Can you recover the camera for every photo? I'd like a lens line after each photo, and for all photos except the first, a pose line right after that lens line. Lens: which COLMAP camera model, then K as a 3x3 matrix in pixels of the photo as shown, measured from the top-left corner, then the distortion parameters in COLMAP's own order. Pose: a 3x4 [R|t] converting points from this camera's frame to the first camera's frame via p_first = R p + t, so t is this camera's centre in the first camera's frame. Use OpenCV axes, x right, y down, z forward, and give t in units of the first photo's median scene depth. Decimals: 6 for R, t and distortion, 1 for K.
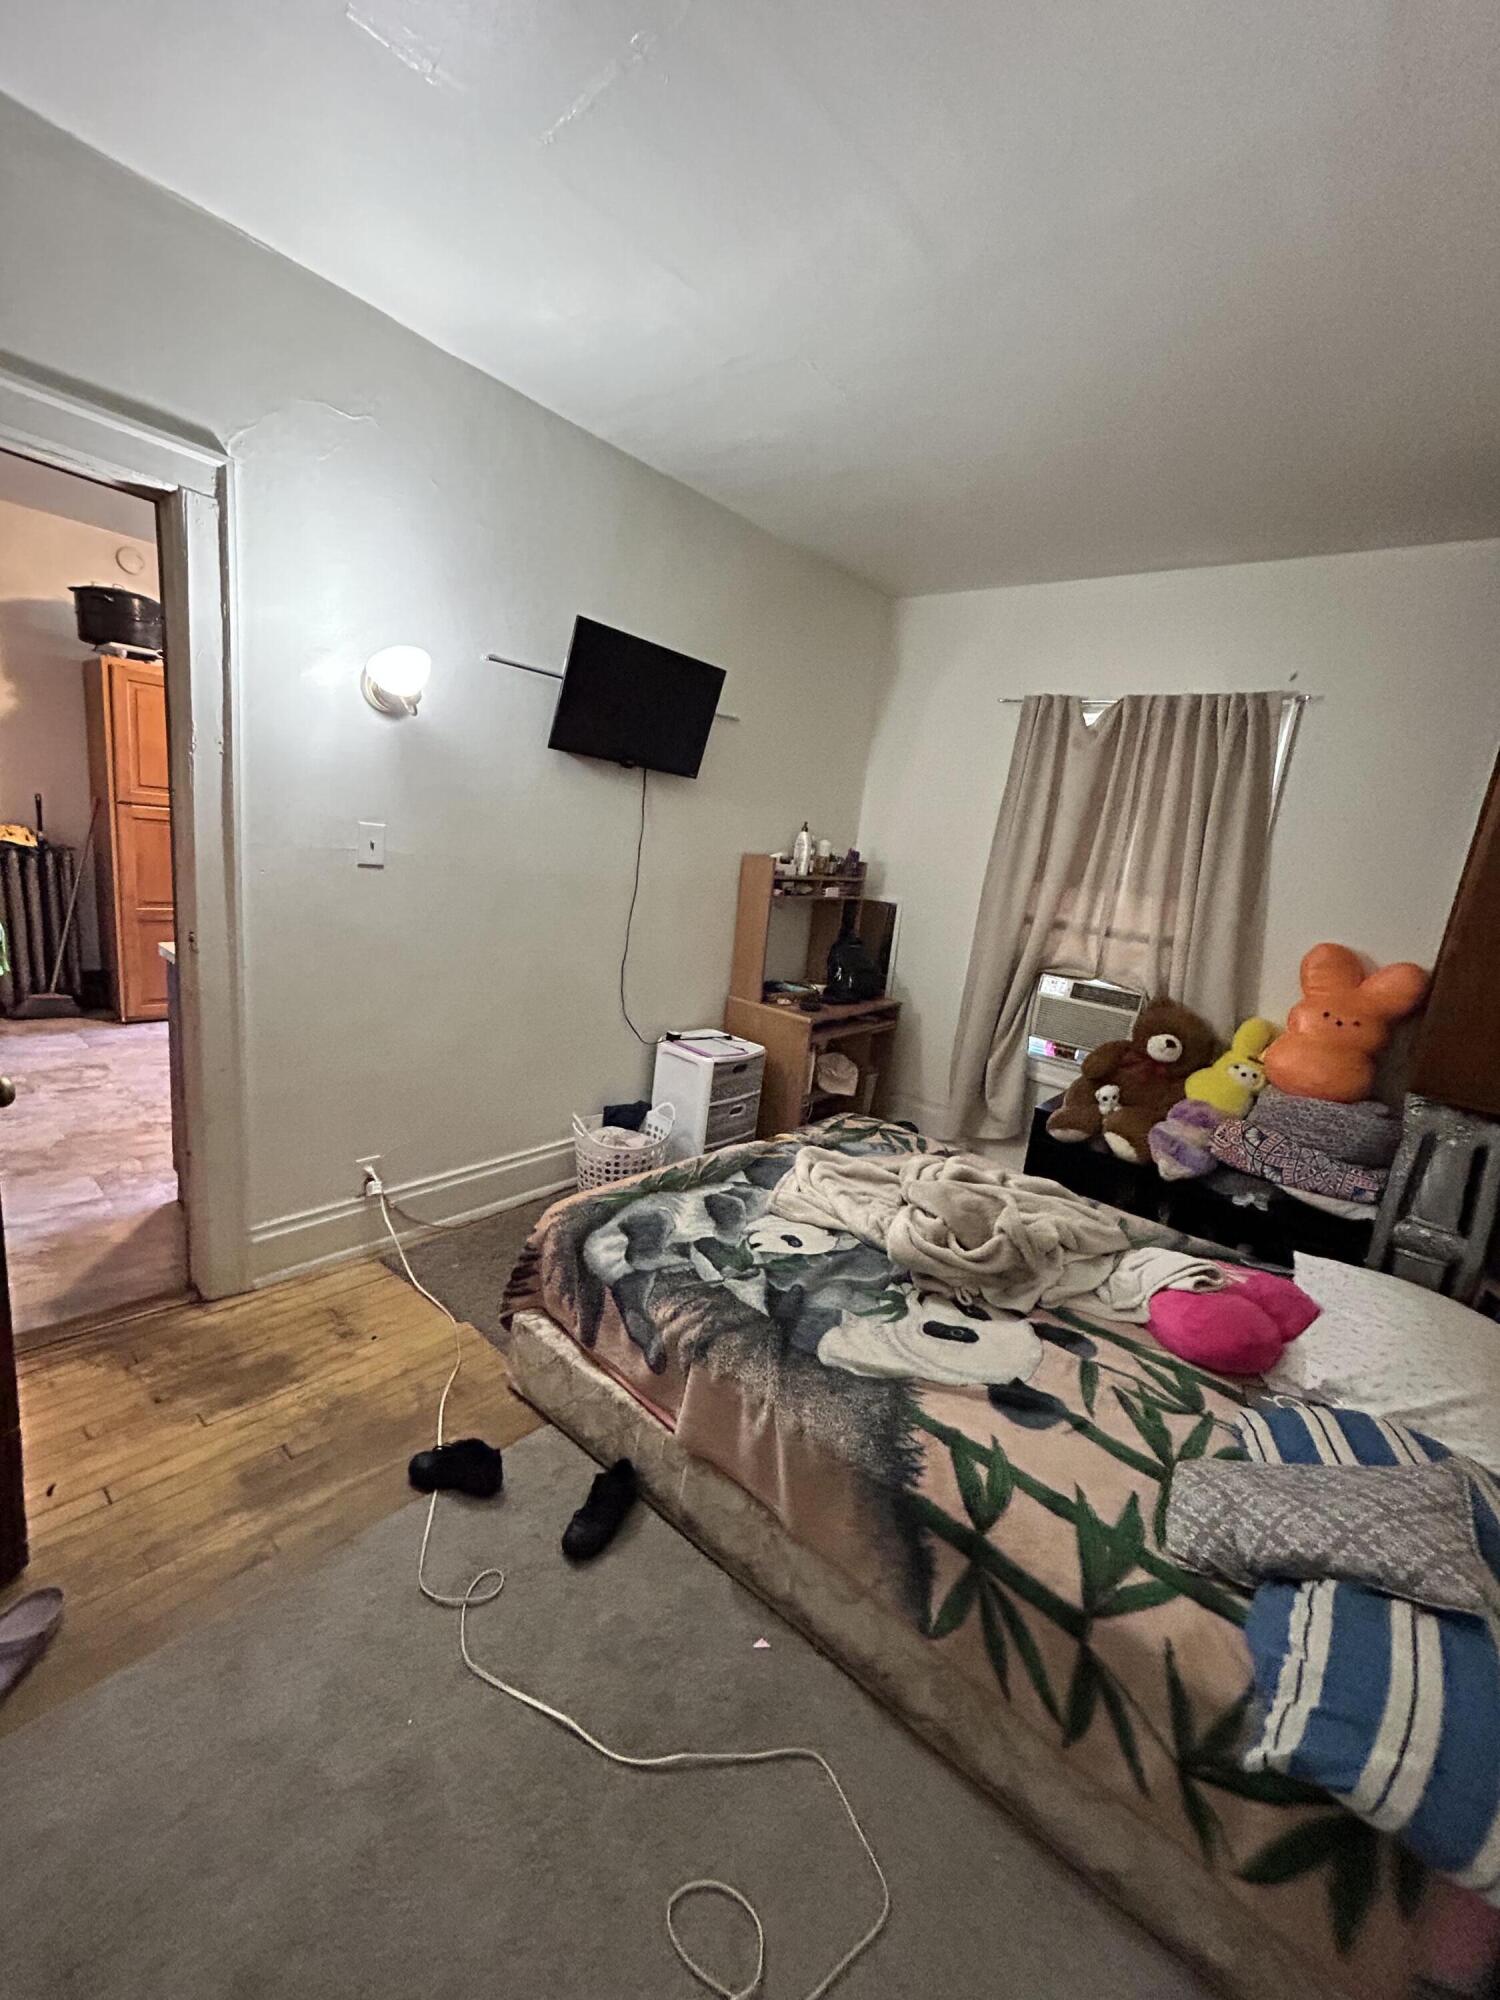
lens RADIAL K [[806.5, 0, 762.2], [0, 806.5, 992.6], [0, 0, 1]] dist [0.000687, 0.000085]
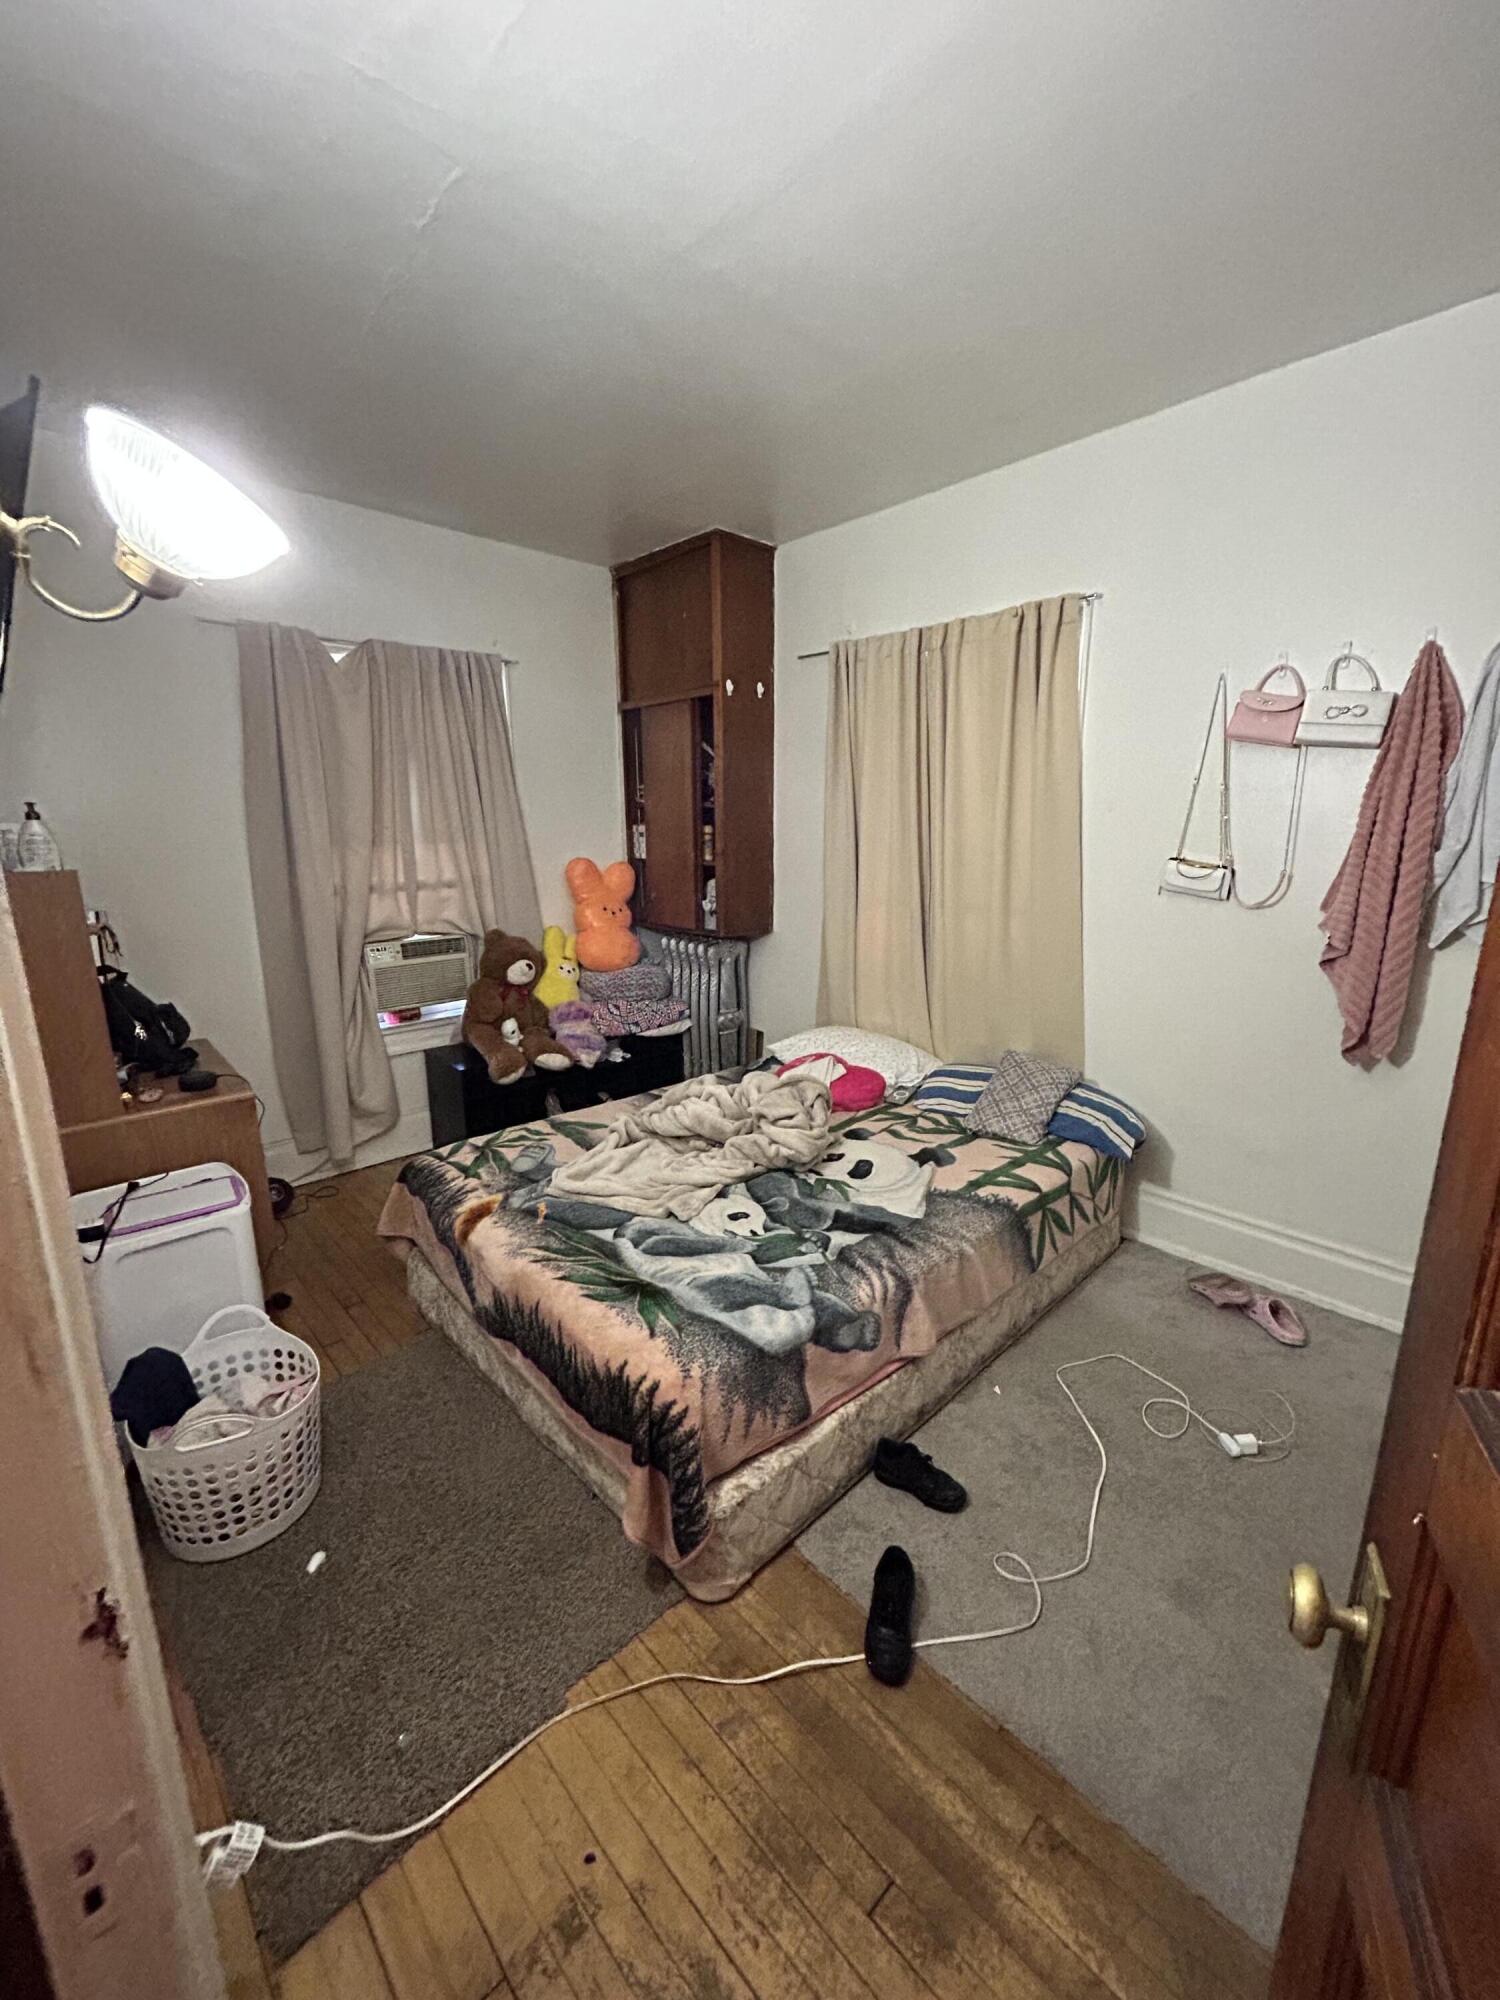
lens RADIAL K [[795.5, 0, 750.0], [0, 795.5, 1000.0], [0, 0, 1]] dist [0.000177, -0.000157]
pose [[0.120863, -0.327334, 0.937147, -0.872808], [0.211320, 0.930913, 0.297902, -0.265851], [-0.969915, 0.162033, 0.181685, 0.796903]]
